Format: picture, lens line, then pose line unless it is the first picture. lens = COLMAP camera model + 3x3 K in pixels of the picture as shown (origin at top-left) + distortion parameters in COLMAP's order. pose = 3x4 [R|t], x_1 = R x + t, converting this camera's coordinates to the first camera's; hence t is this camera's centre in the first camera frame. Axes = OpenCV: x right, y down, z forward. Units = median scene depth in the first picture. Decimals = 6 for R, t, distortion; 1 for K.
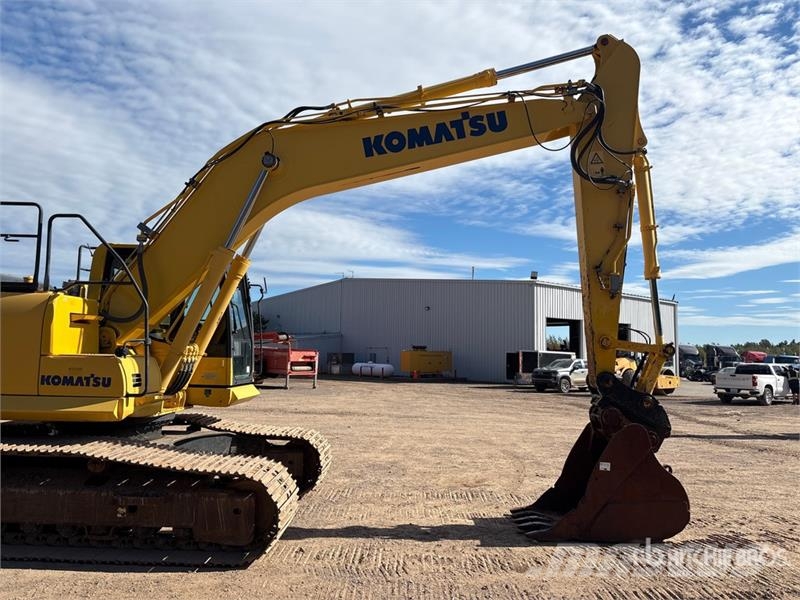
lens RADIAL K [[624.8, 0, 400.0], [0, 624.8, 300.0], [0, 0, 1]] dist [0.019745, -0.002421]
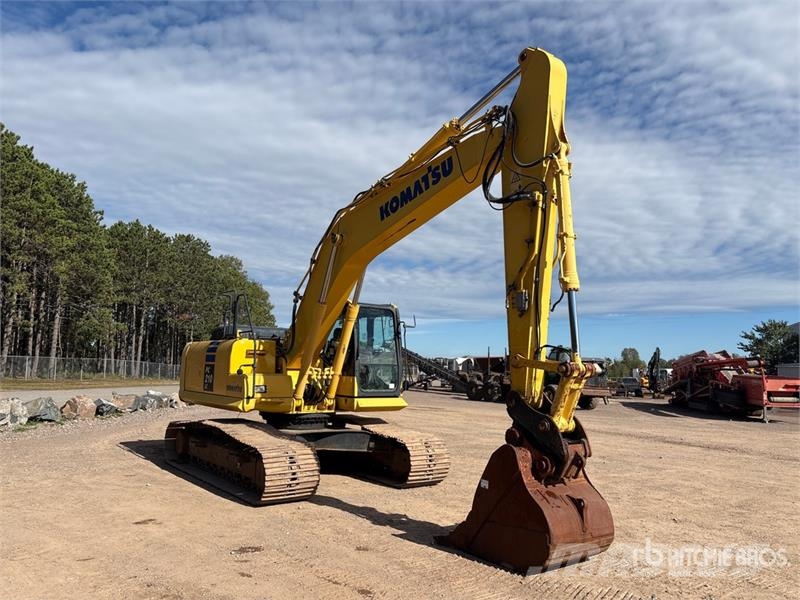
lens RADIAL K [[624.8, 0, 400.0], [0, 624.8, 300.0], [0, 0, 1]] dist [0.019745, -0.002421]
pose [[0.591196, -0.095287, -0.800880, 0.987653], [0.057978, 0.995448, -0.075638, 0.034192], [0.804442, -0.001716, 0.594029, 0.260766]]
